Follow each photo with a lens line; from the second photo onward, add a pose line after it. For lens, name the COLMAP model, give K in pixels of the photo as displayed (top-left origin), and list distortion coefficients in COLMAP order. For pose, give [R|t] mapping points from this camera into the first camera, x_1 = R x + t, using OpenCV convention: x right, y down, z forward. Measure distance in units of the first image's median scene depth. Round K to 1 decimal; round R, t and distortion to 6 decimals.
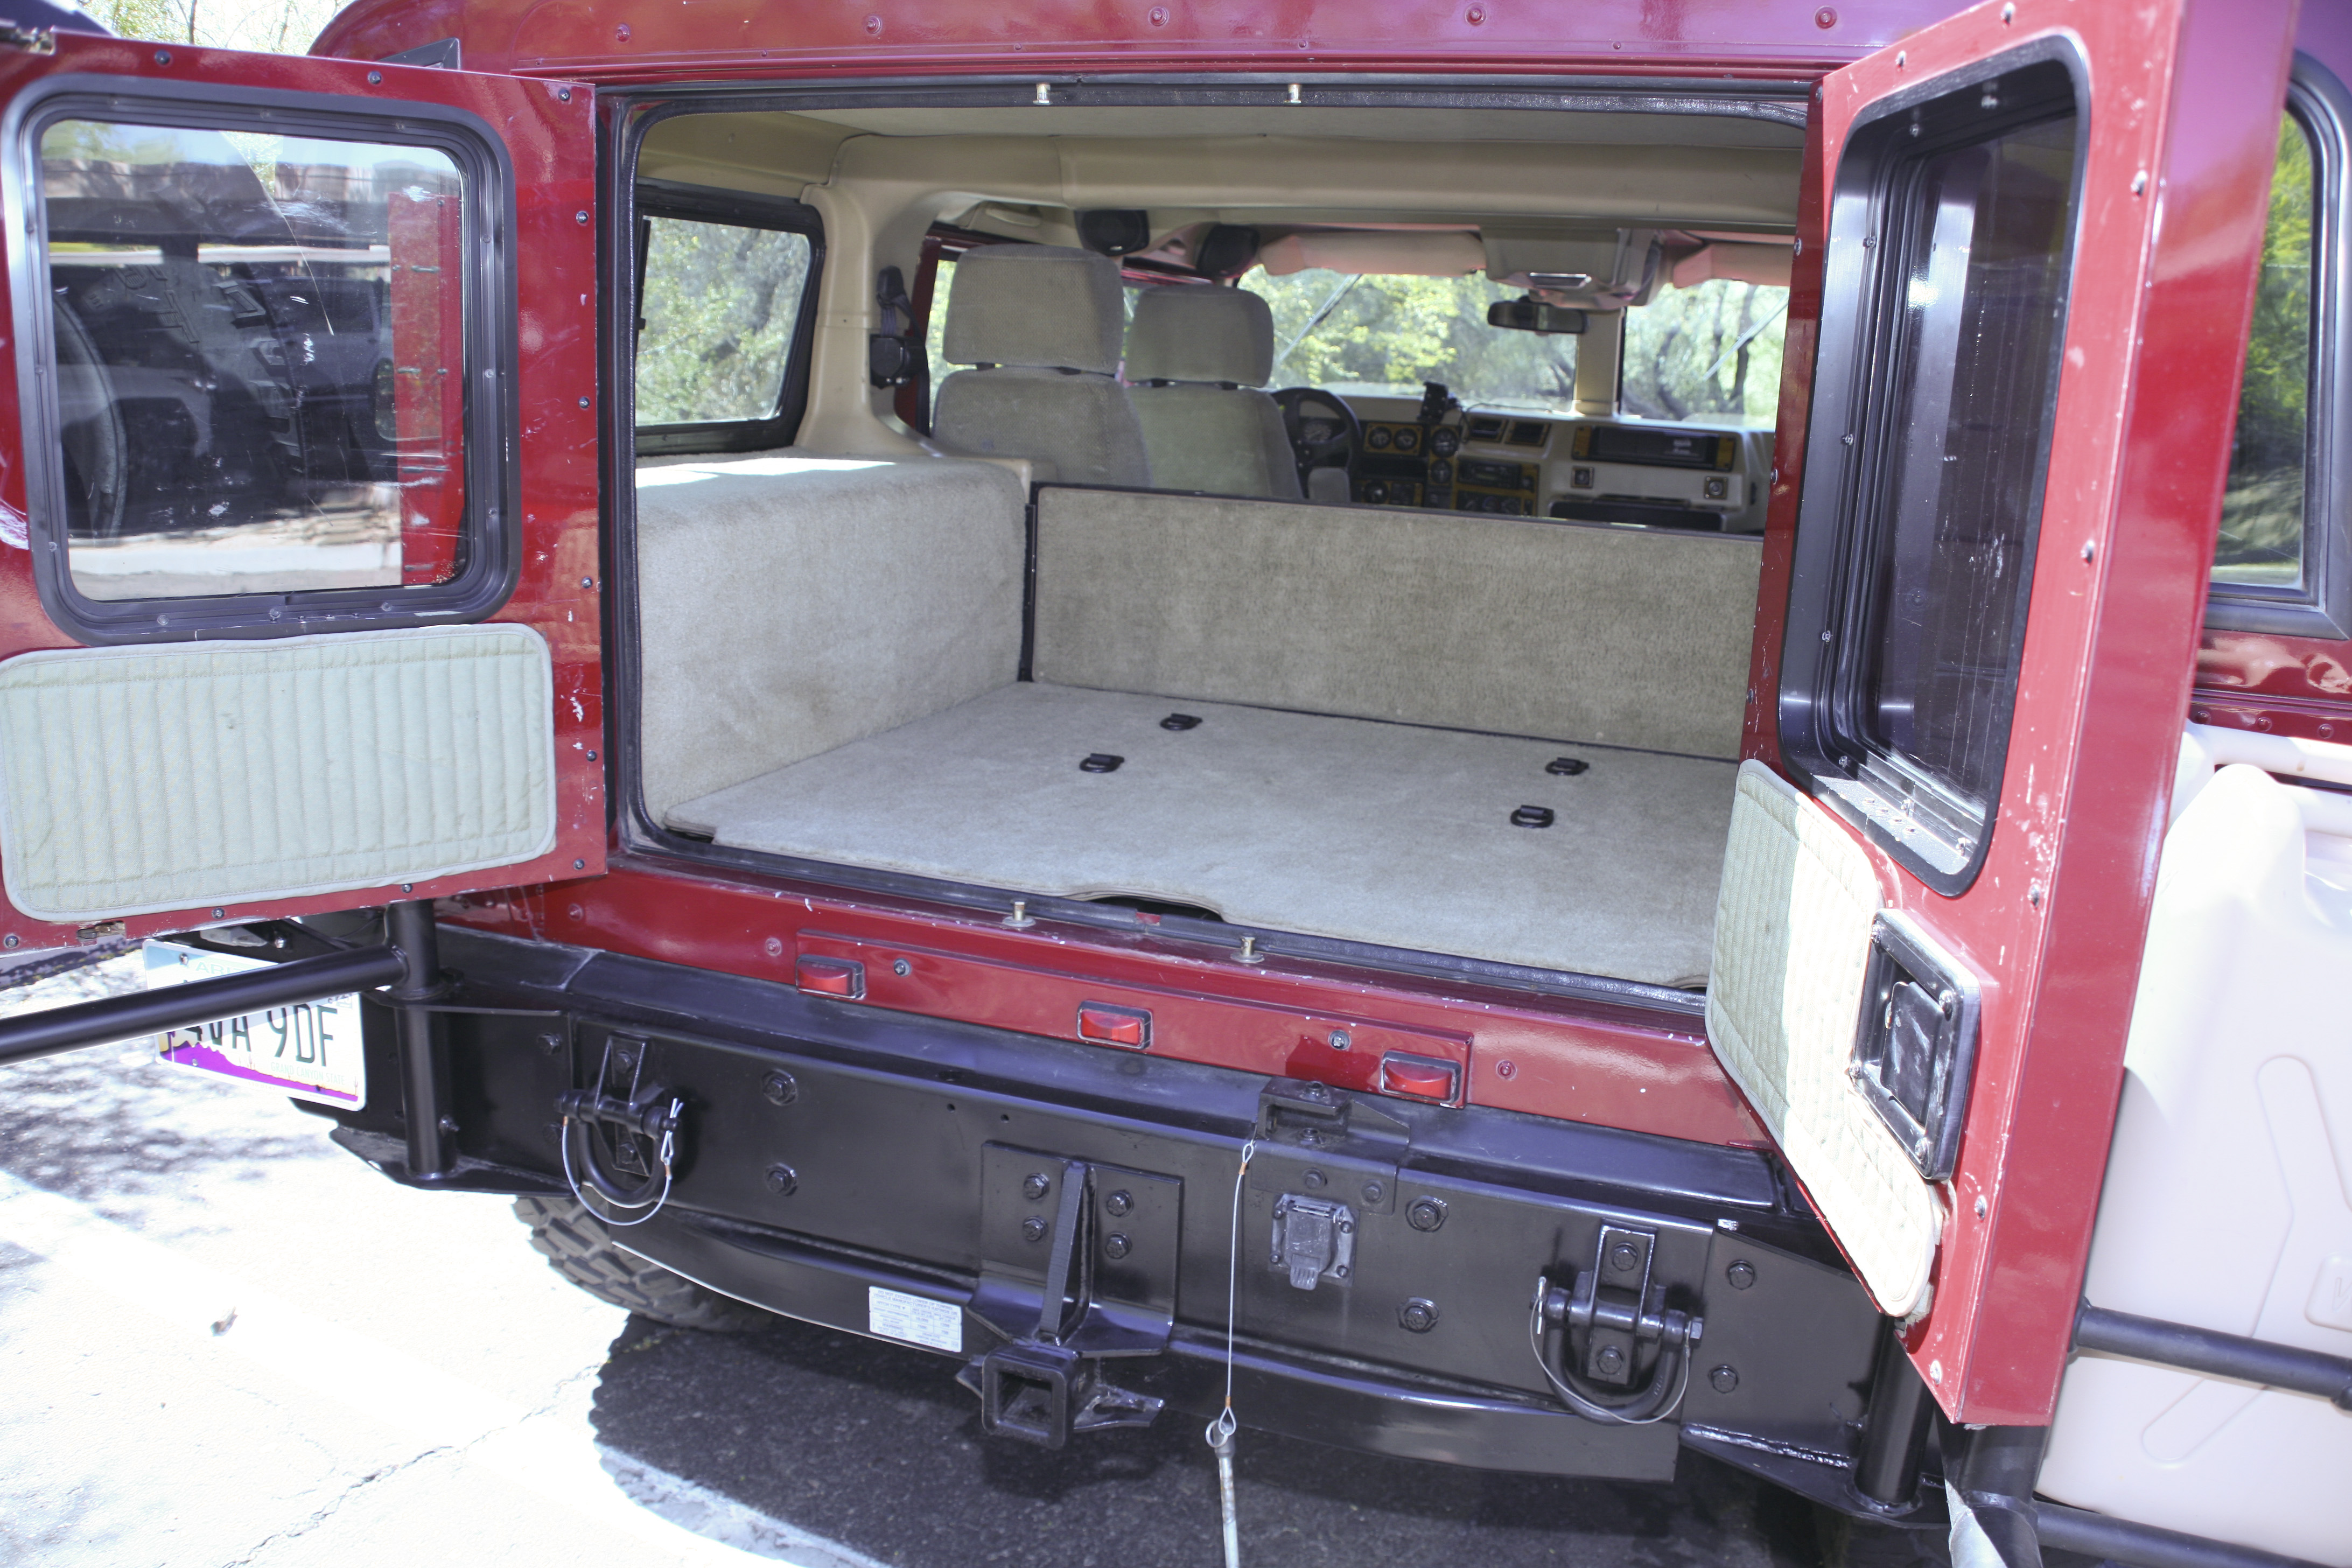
lens RADIAL K [[1877.6, 0, 1161.6], [0, 1877.6, 816.8], [0, 0, 1]] dist [-0.144012, 0.066617]
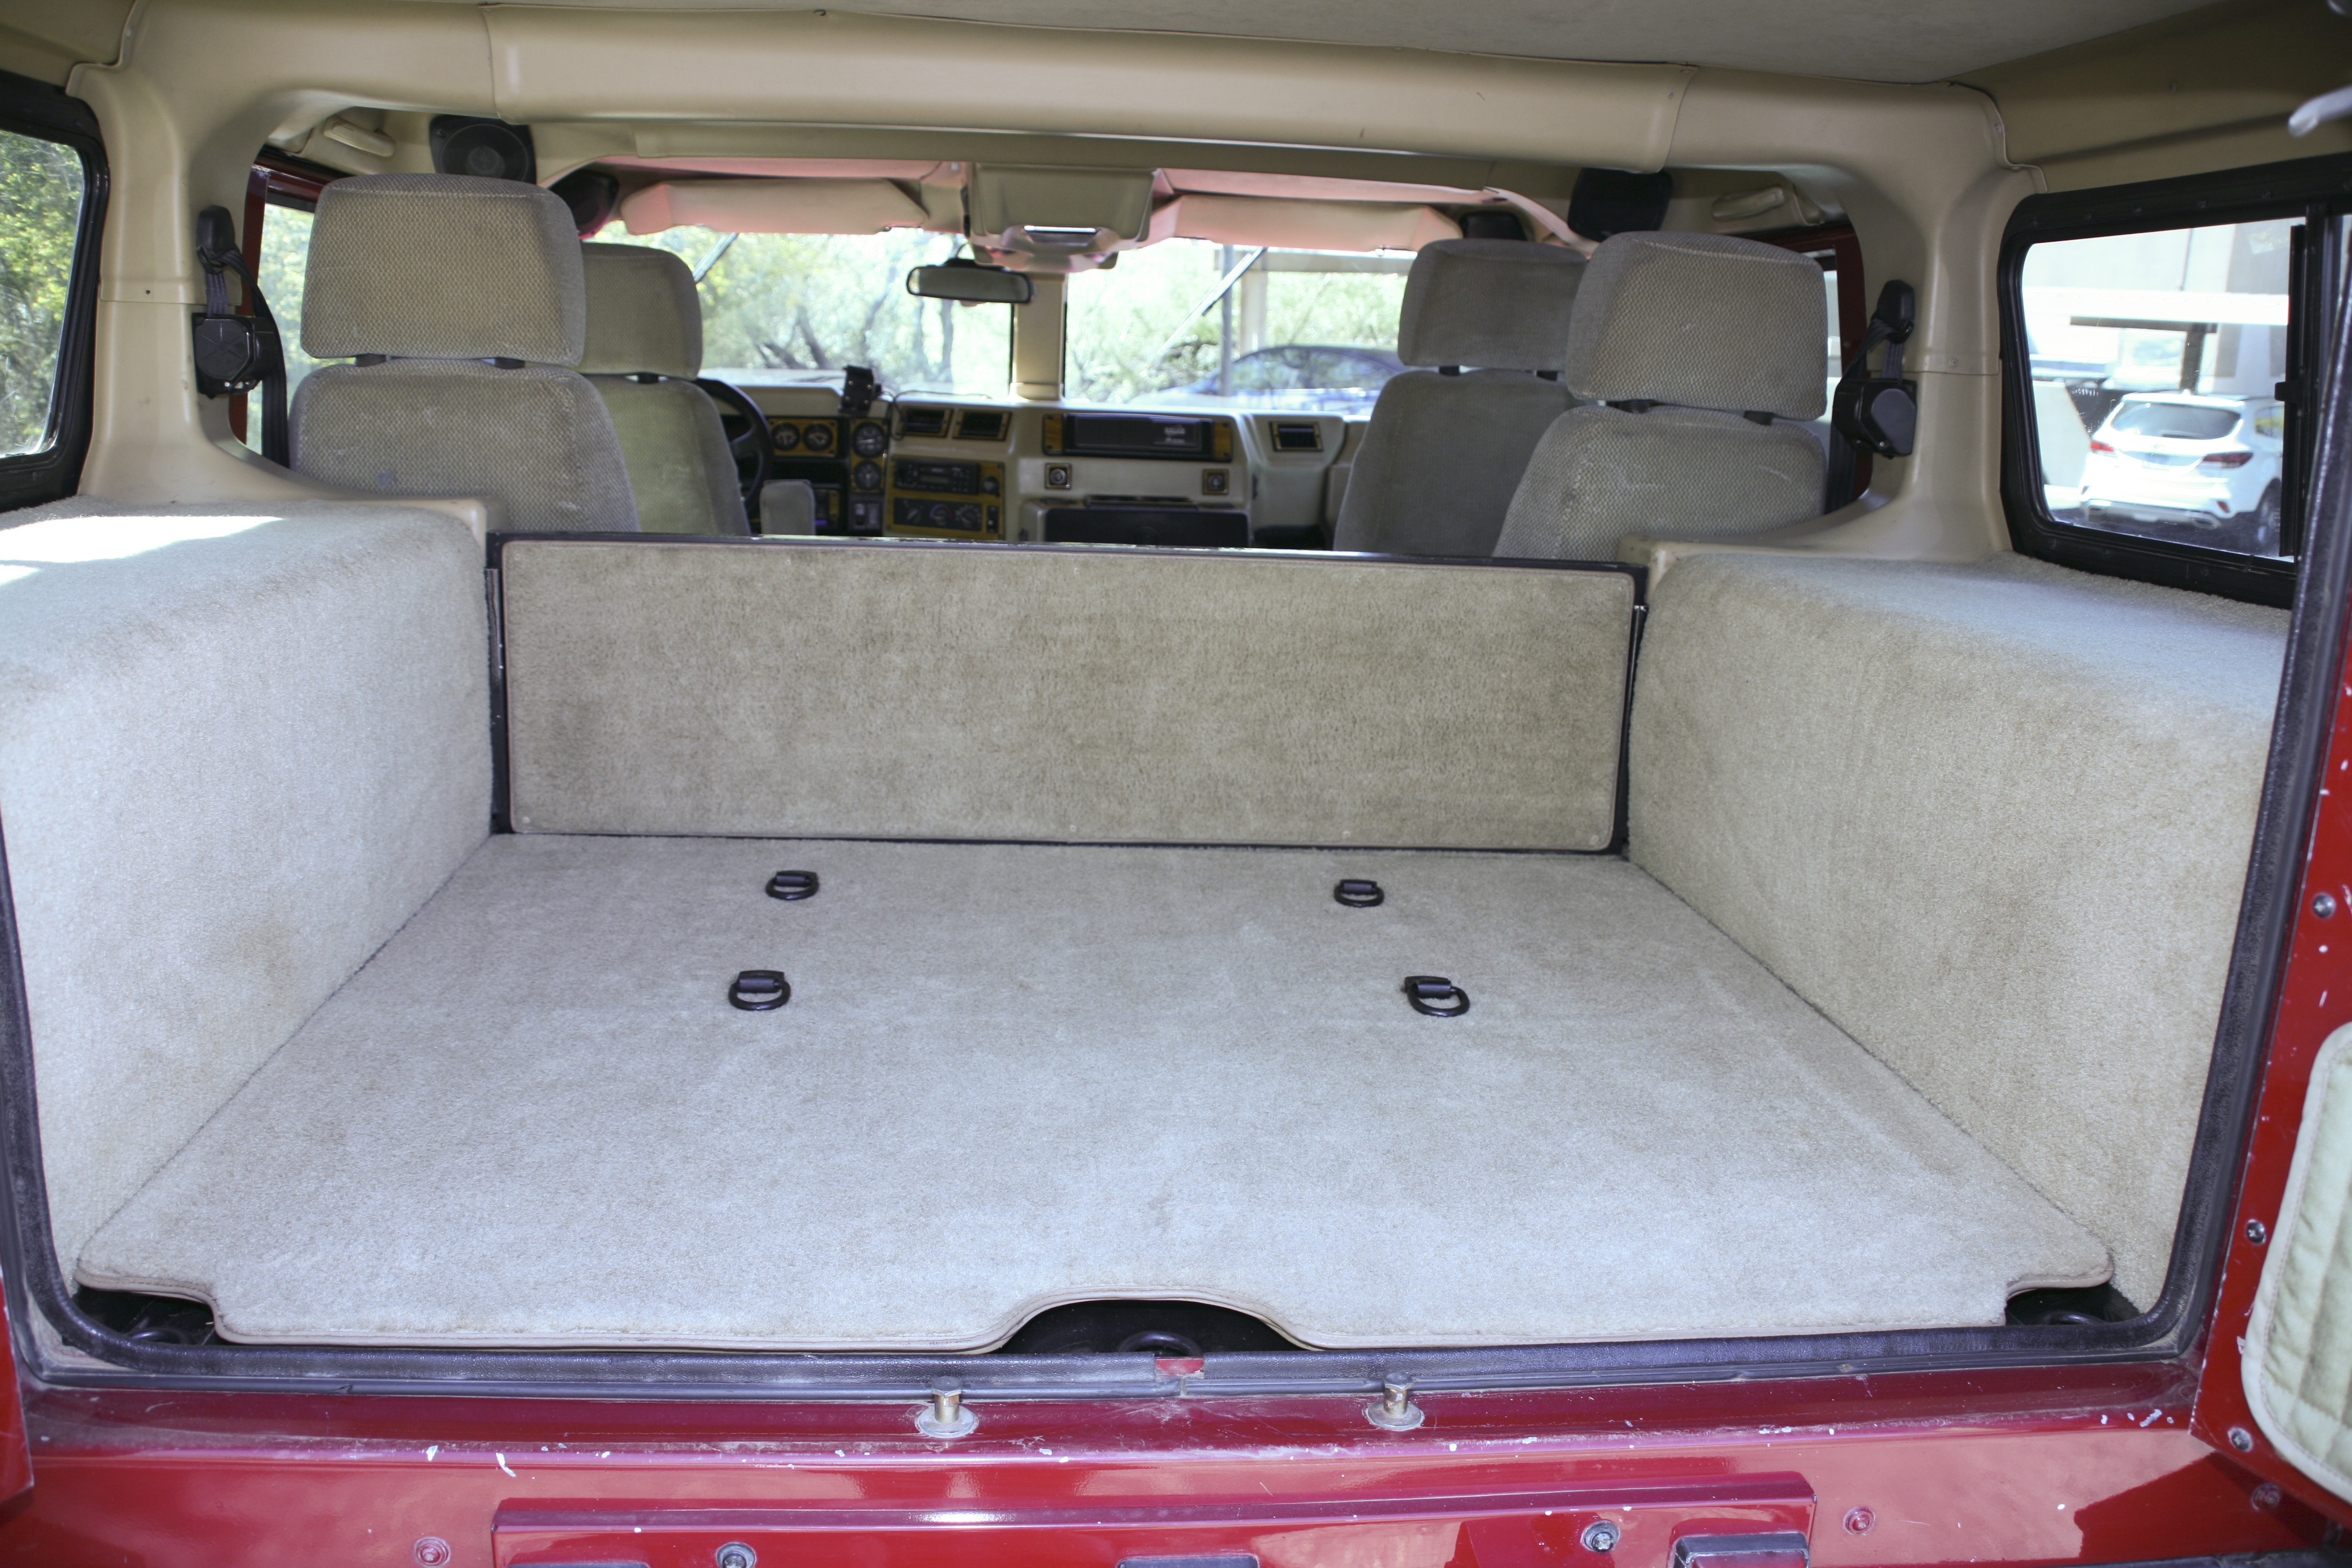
lens RADIAL K [[1877.6, 0, 1161.6], [0, 1877.6, 816.8], [0, 0, 1]] dist [-0.144012, 0.066617]
pose [[0.901508, -0.108135, 0.419035, -0.139189], [0.103158, 0.994063, 0.034593, -0.078775], [-0.420288, 0.012041, 0.907311, 0.317313]]
